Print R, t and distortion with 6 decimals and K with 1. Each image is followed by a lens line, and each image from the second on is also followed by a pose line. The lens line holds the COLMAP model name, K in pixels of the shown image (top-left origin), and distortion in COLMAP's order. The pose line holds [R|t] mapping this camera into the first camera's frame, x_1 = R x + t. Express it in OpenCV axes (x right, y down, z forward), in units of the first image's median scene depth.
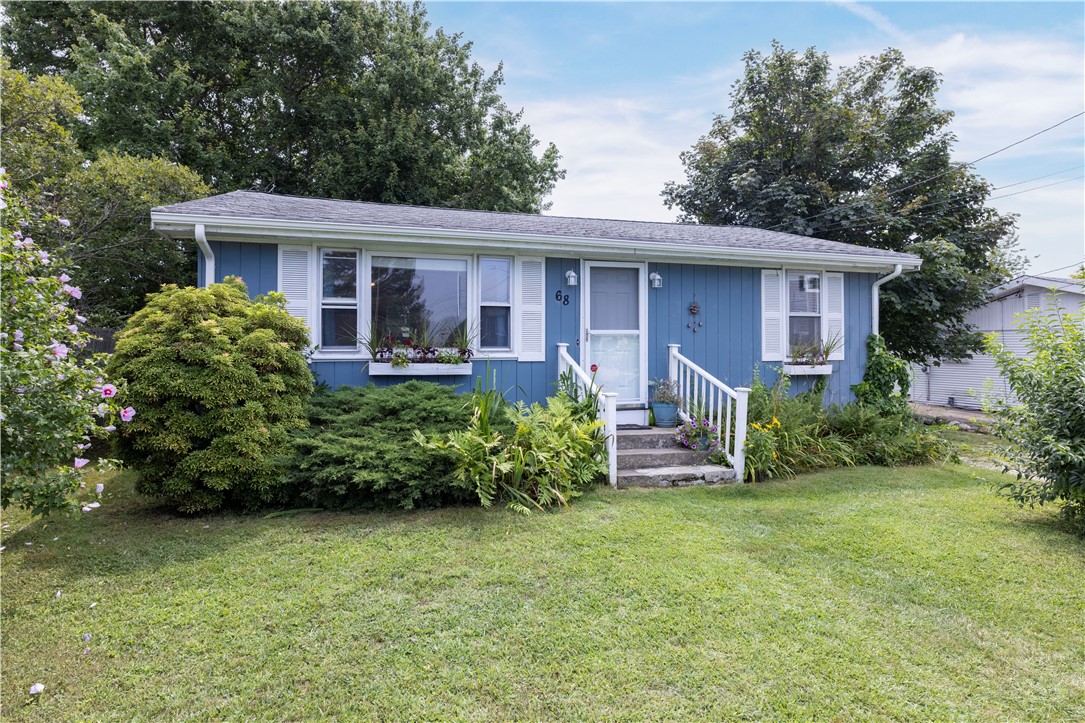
lens RADIAL K [[557.1, 0, 531.1], [0, 557.1, 326.4], [0, 0, 1]] dist [0.002878, 0.000078]
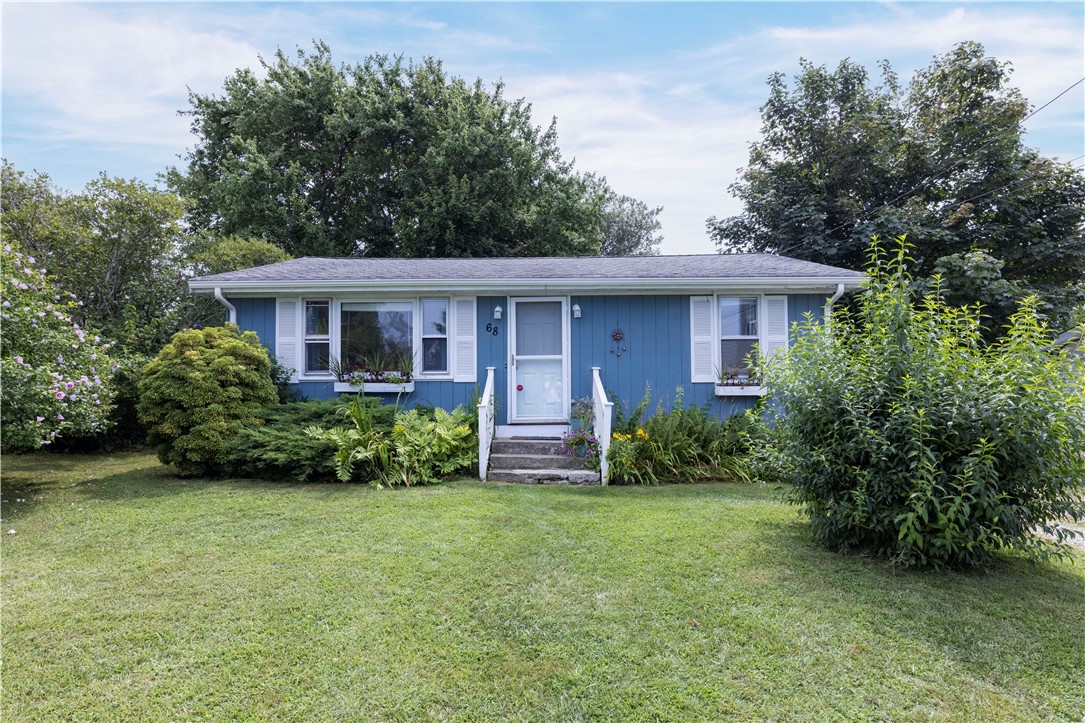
lens RADIAL K [[557.1, 0, 542.6], [0, 557.1, 358.9], [0, 0, 1]] dist [0.002878, 0.000078]
pose [[0.952135, -0.019787, -0.305037, 0.559660], [0.015886, 0.999757, -0.015266, 0.034396], [0.305265, 0.009689, 0.952218, -0.116227]]
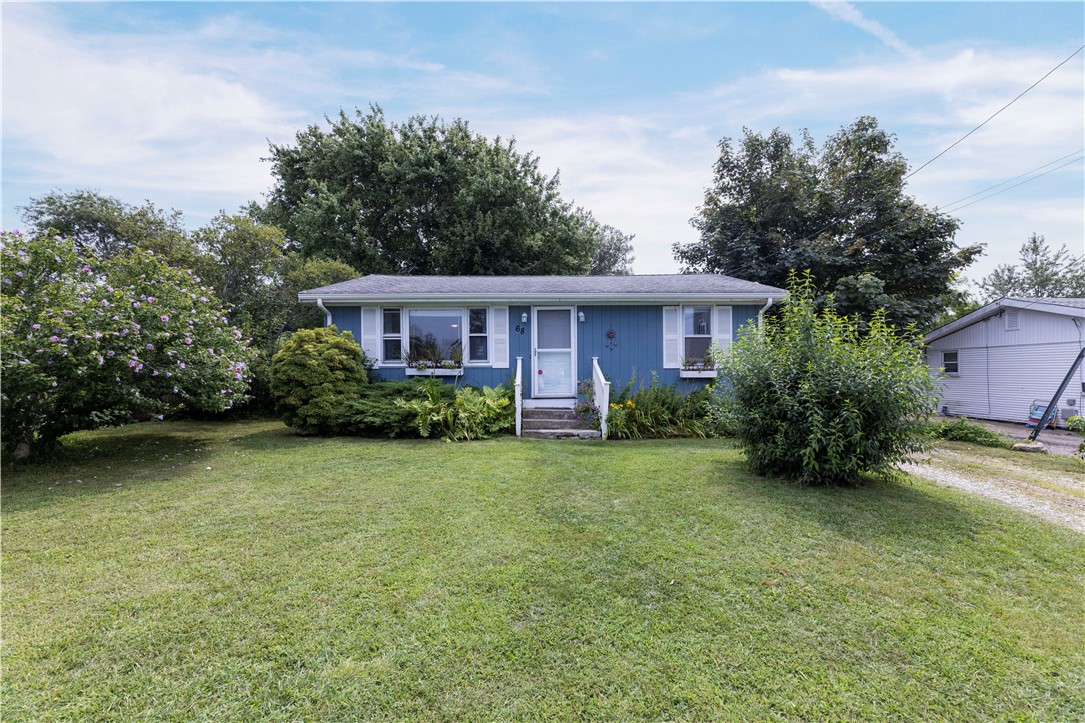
lens RADIAL K [[443.0, 0, 546.5], [0, 443.0, 366.6], [0, 0, 1]] dist [0.000292, 0.000283]
pose [[0.959868, -0.010294, -0.280264, 0.532654], [0.015707, 0.999731, 0.017075, 0.038992], [0.280013, -0.020792, 0.959771, -0.258846]]
